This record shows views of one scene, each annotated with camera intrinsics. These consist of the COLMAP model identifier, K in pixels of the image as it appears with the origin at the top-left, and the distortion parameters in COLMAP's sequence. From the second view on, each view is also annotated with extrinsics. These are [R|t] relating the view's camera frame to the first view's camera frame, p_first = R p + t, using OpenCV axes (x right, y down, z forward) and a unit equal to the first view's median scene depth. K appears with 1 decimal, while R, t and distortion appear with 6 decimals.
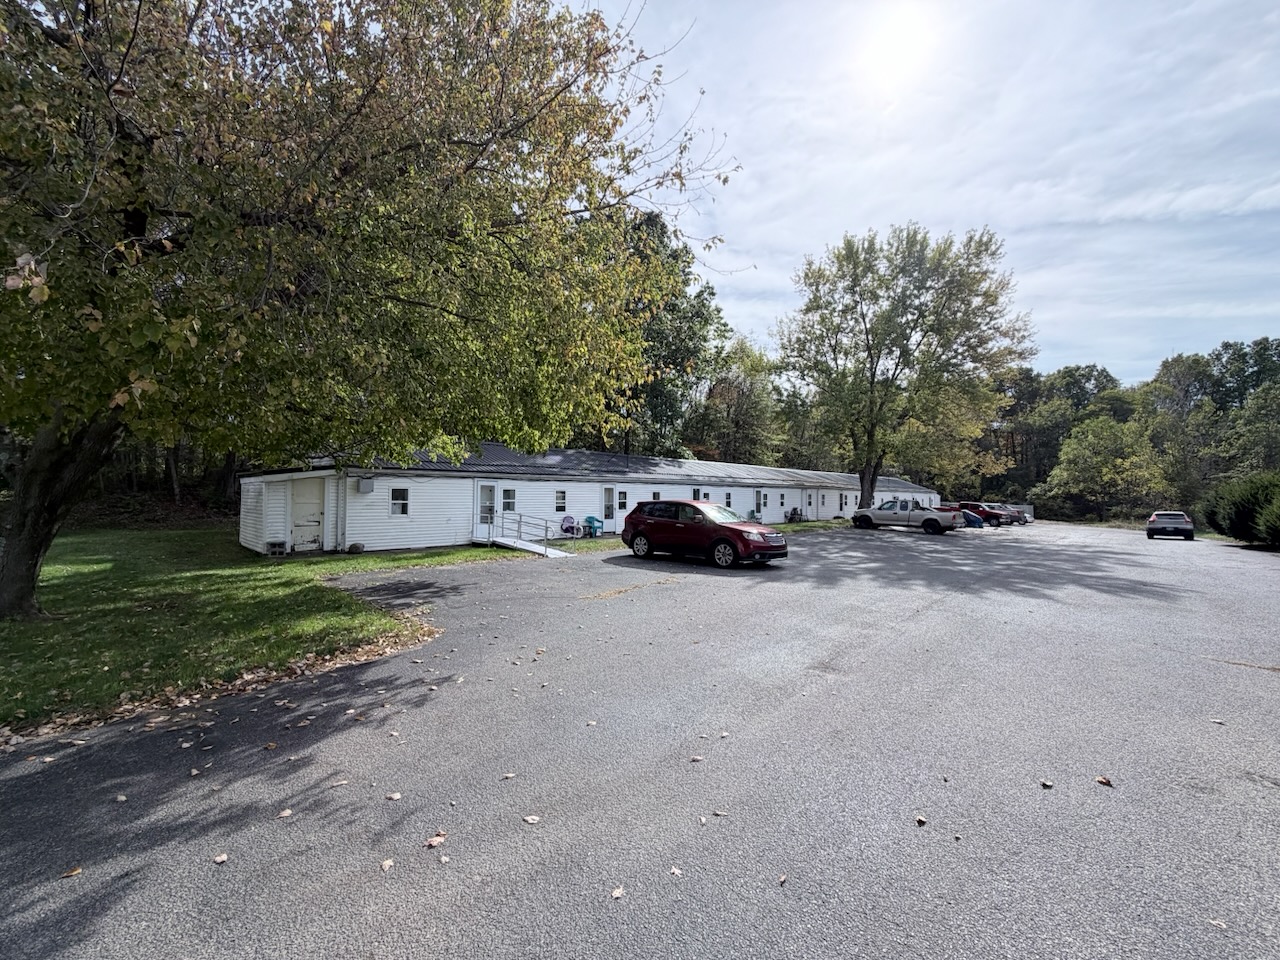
lens RADIAL K [[517.2, 0, 629.4], [0, 517.2, 484.5], [0, 0, 1]] dist [0.003843, -0.000114]
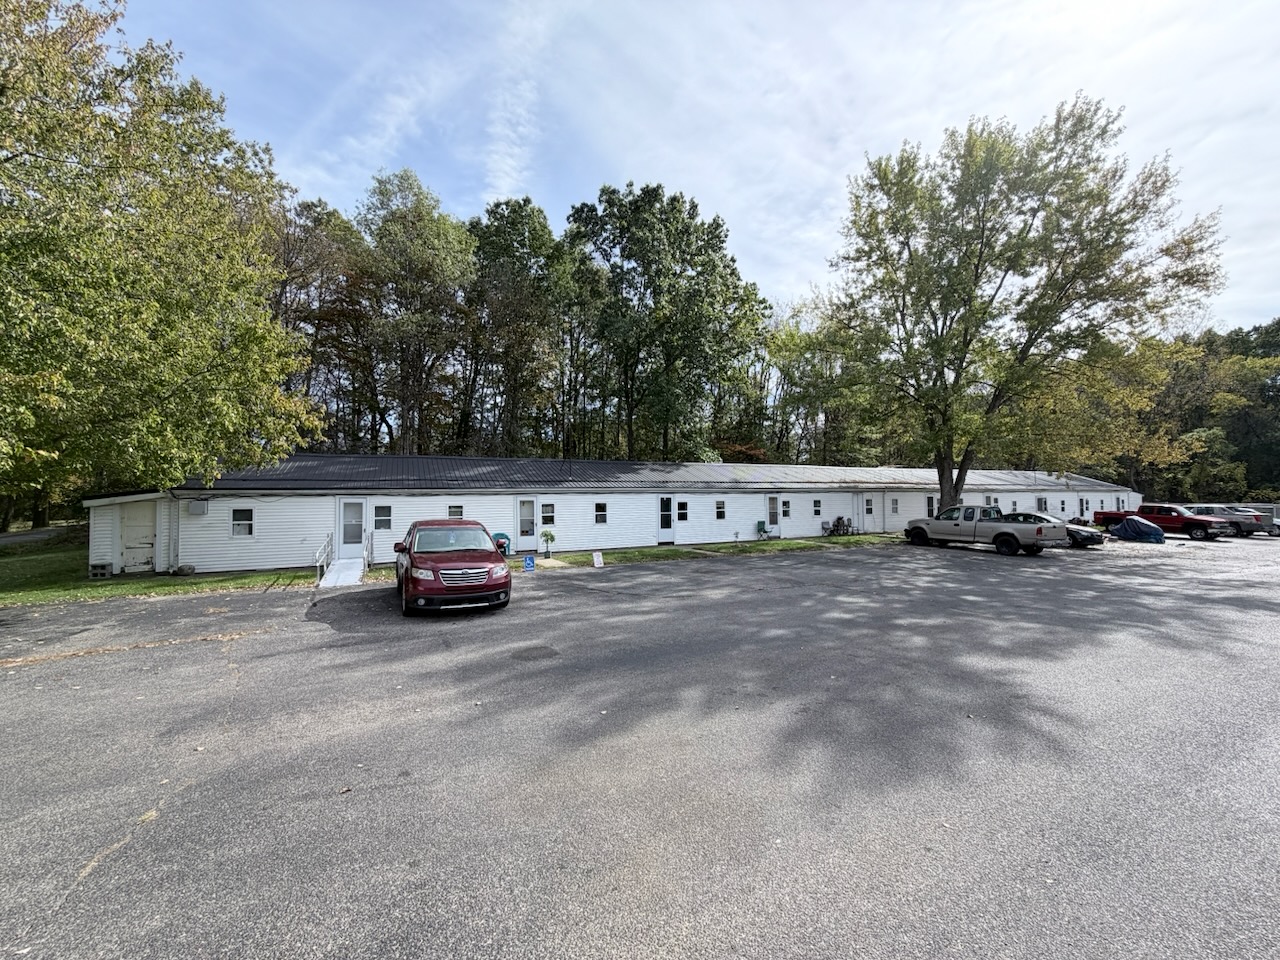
lens RADIAL K [[517.2, 0, 643.5], [0, 517.2, 476.7], [0, 0, 1]] dist [0.003843, -0.000114]
pose [[0.940766, -0.042724, -0.336353, 0.331754], [0.031787, 0.998774, -0.037960, 0.004534], [0.337562, 0.025020, 0.940971, 0.177045]]
